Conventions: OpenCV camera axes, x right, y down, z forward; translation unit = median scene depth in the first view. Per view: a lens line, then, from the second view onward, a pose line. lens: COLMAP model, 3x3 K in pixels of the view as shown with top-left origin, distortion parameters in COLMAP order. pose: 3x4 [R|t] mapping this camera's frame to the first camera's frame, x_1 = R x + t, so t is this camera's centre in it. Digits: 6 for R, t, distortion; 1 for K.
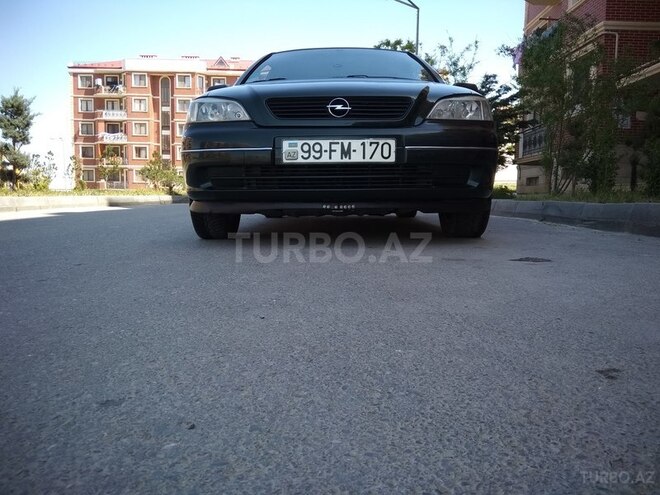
lens RADIAL K [[542.7, 0, 330.0], [0, 542.7, 247.5], [0, 0, 1]] dist [-0.001812, -0.009948]
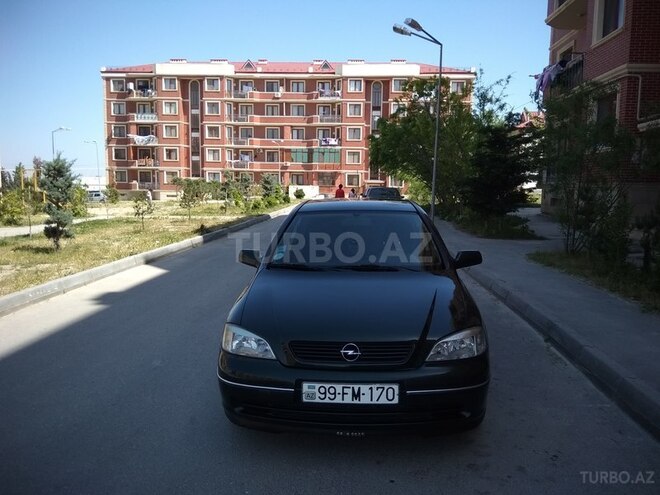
lens RADIAL K [[538.1, 0, 330.0], [0, 538.1, 247.5], [0, 0, 1]] dist [0.009878, -0.008509]
pose [[0.998764, -0.002220, -0.049654, 0.030019], [0.002494, 0.999982, 0.005466, -0.483157], [0.049641, -0.005583, 0.998752, -0.161614]]
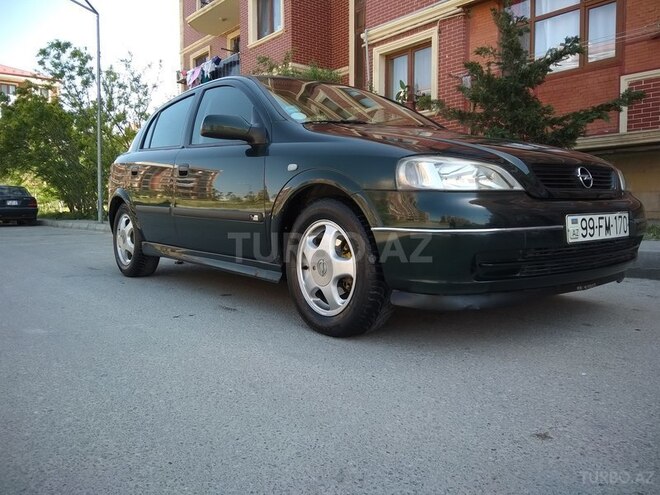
lens RADIAL K [[538.1, 0, 330.0], [0, 538.1, 247.5], [0, 0, 1]] dist [0.009878, -0.008509]
pose [[0.778132, -0.059877, 0.625240, -0.866224], [0.076918, 0.997037, -0.000244, -0.171458], [-0.623373, 0.048282, 0.780432, 0.564011]]
